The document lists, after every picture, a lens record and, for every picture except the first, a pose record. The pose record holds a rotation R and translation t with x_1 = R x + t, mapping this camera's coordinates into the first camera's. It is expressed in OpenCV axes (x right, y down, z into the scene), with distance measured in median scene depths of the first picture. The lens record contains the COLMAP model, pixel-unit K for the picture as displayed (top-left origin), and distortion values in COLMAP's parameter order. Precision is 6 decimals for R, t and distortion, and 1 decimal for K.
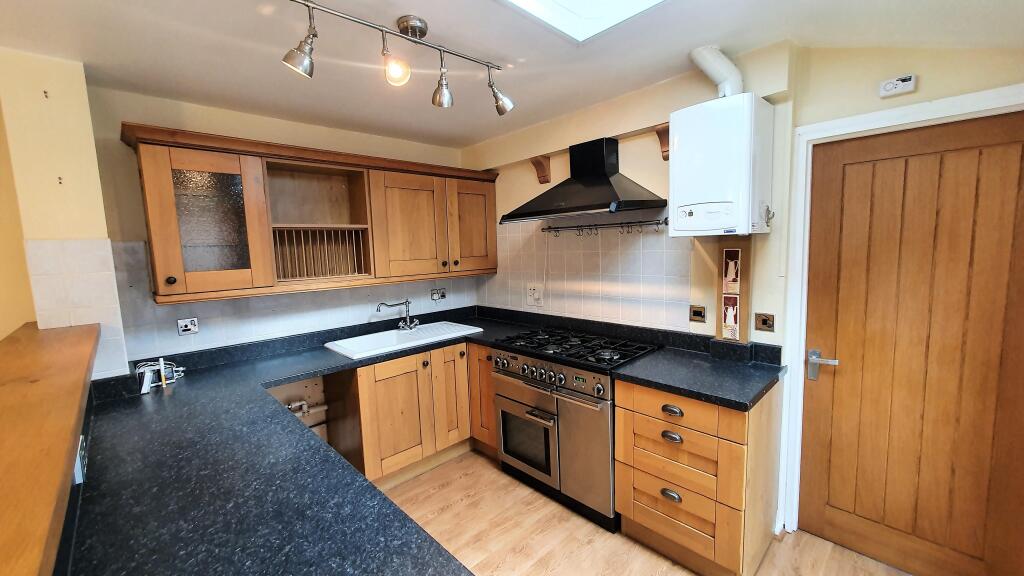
lens RADIAL K [[404.1, 0, 511.6], [0, 404.1, 289.6], [0, 0, 1]] dist [0.008932, -0.000107]
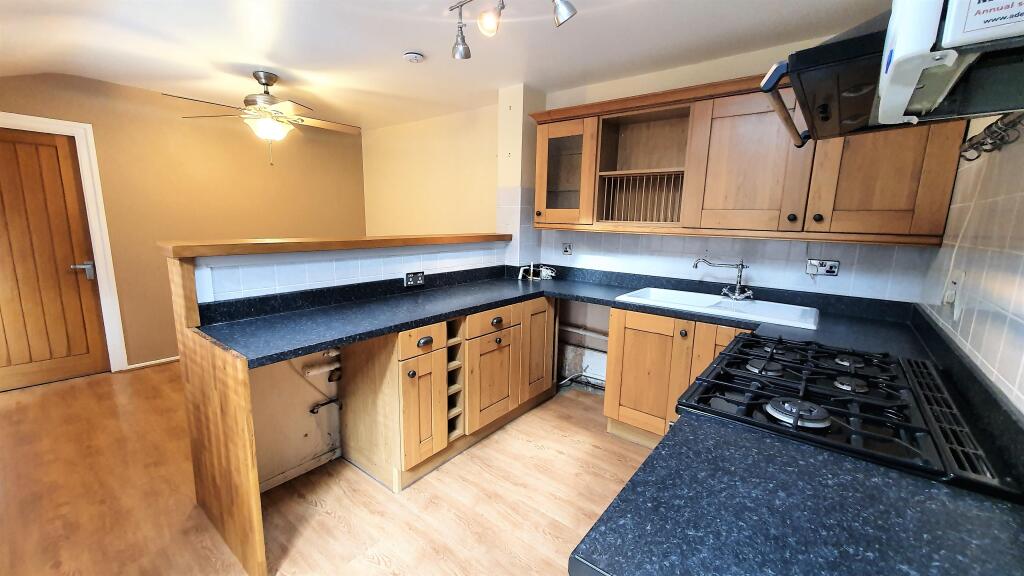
lens RADIAL K [[404.1, 0, 513.8], [0, 404.1, 283.1], [0, 0, 1]] dist [0.008932, -0.000107]
pose [[0.129344, 0.192488, -0.972738, 0.662237], [-0.137681, 0.974962, 0.174621, -0.017206], [0.981995, 0.111341, 0.152608, 0.657155]]
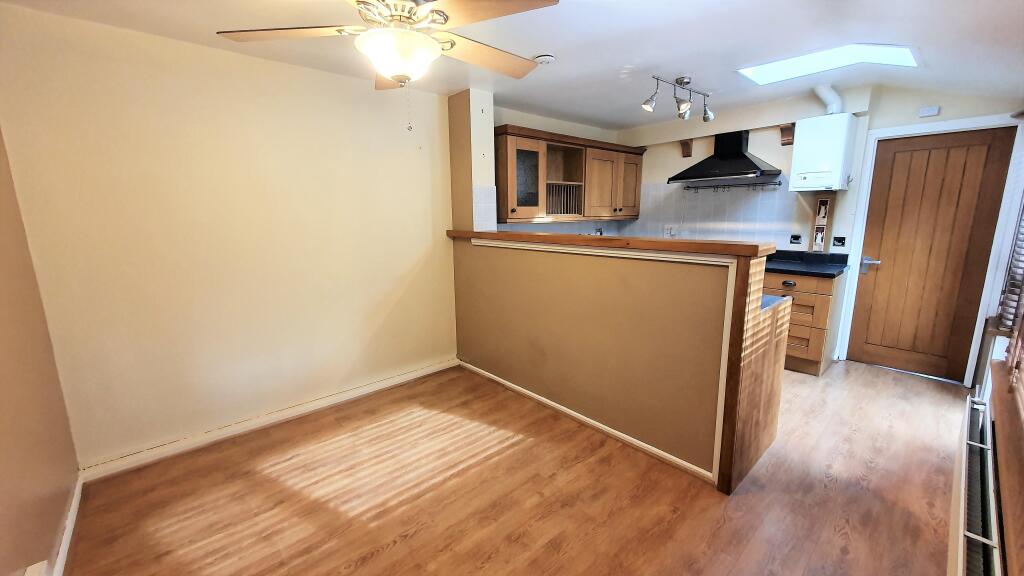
lens RADIAL K [[404.1, 0, 512.6], [0, 404.1, 289.6], [0, 0, 1]] dist [0.008932, -0.000107]
pose [[0.999369, 0.025649, -0.024588, -0.739463], [-0.023609, 0.996519, 0.079950, 0.178209], [0.026553, -0.079319, 0.996496, -0.810805]]
